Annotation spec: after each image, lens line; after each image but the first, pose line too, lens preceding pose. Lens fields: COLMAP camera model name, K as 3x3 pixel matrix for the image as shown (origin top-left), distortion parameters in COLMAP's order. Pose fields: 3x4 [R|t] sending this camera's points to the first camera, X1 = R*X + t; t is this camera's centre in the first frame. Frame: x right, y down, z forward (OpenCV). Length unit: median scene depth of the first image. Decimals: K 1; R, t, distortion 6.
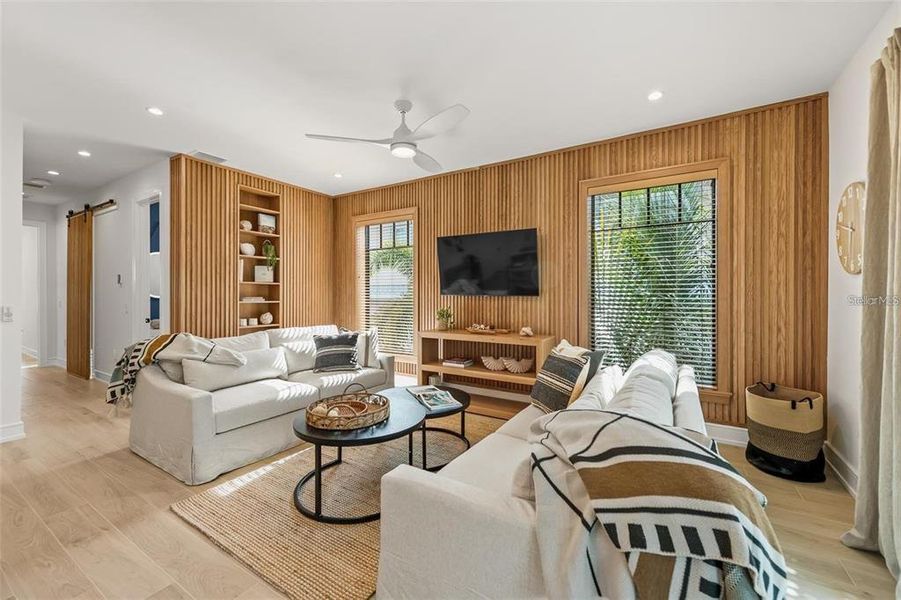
lens RADIAL K [[364.8, 0, 452.7], [0, 364.8, 295.7], [0, 0, 1]] dist [0.003371, 0.000048]
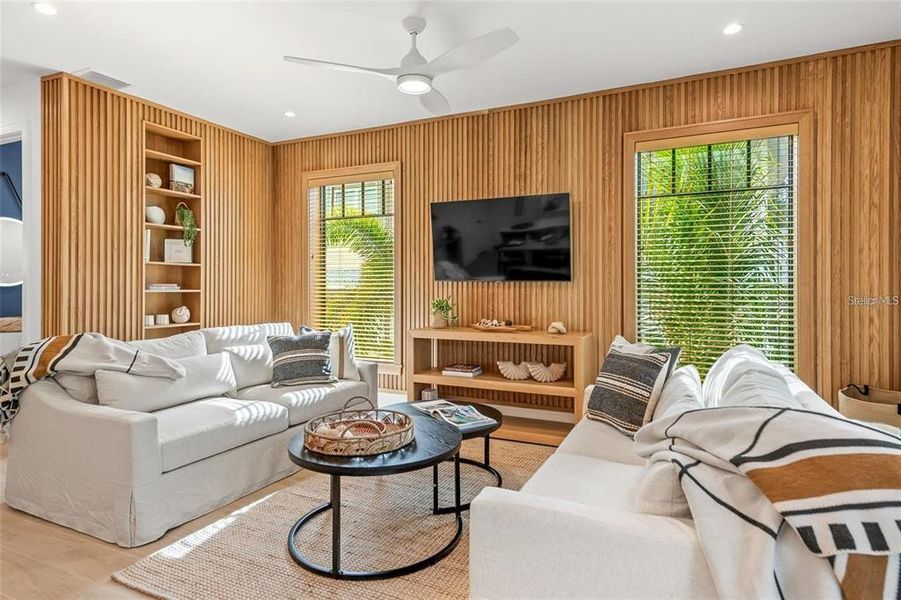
lens RADIAL K [[504.0, 0, 454.2], [0, 504.0, 284.8], [0, 0, 1]] dist [0.020836, -0.001022]
pose [[0.993622, -0.000798, 0.112758, -0.140522], [0.001196, 0.999993, -0.003468, 0.013150], [-0.112755, 0.003581, 0.993616, -0.031004]]
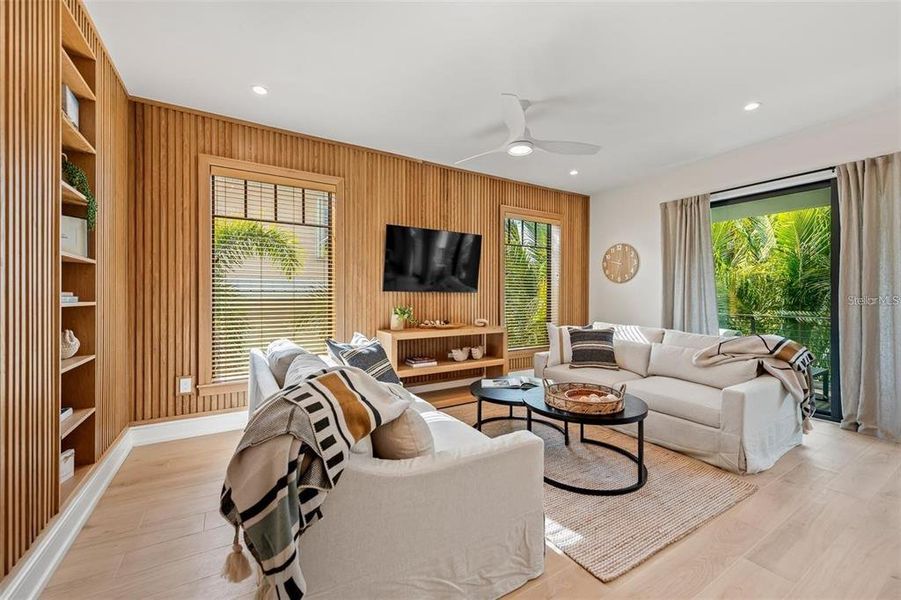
lens RADIAL K [[375.7, 0, 454.3], [0, 375.7, 293.0], [0, 0, 1]] dist [0.001516, 0.000050]
pose [[0.431367, -0.001198, 0.902176, -0.979802], [-0.000474, 0.999999, 0.001554, 0.002374], [-0.902177, -0.001098, 0.431365, 0.590435]]
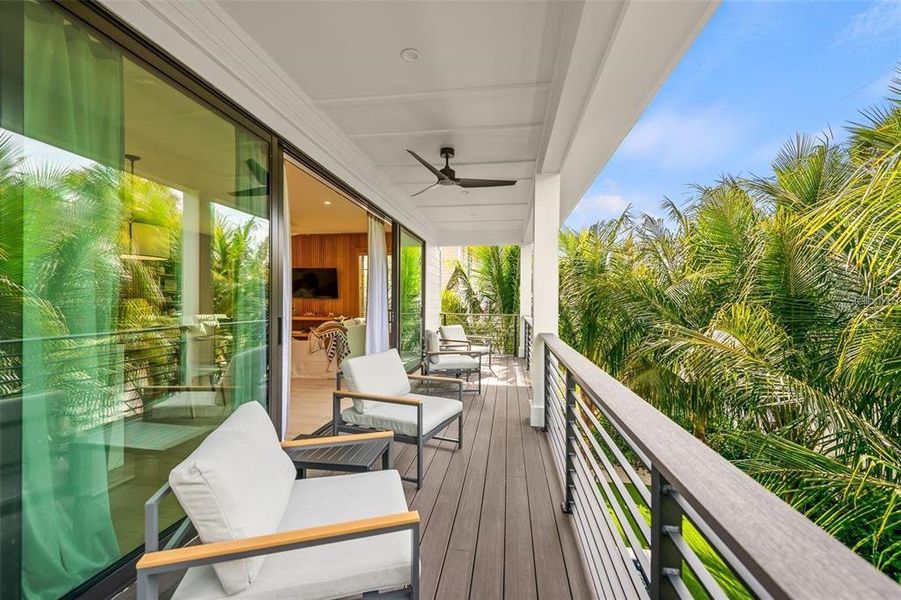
lens RADIAL K [[364.8, 0, 452.7], [0, 364.8, 295.7], [0, 0, 1]] dist [0.003371, 0.000048]
pose [[0.925215, 0.009799, 0.379318, 0.050578], [-0.005518, 0.999908, -0.012371, 0.001943], [-0.379404, 0.009353, 0.925184, -1.393091]]
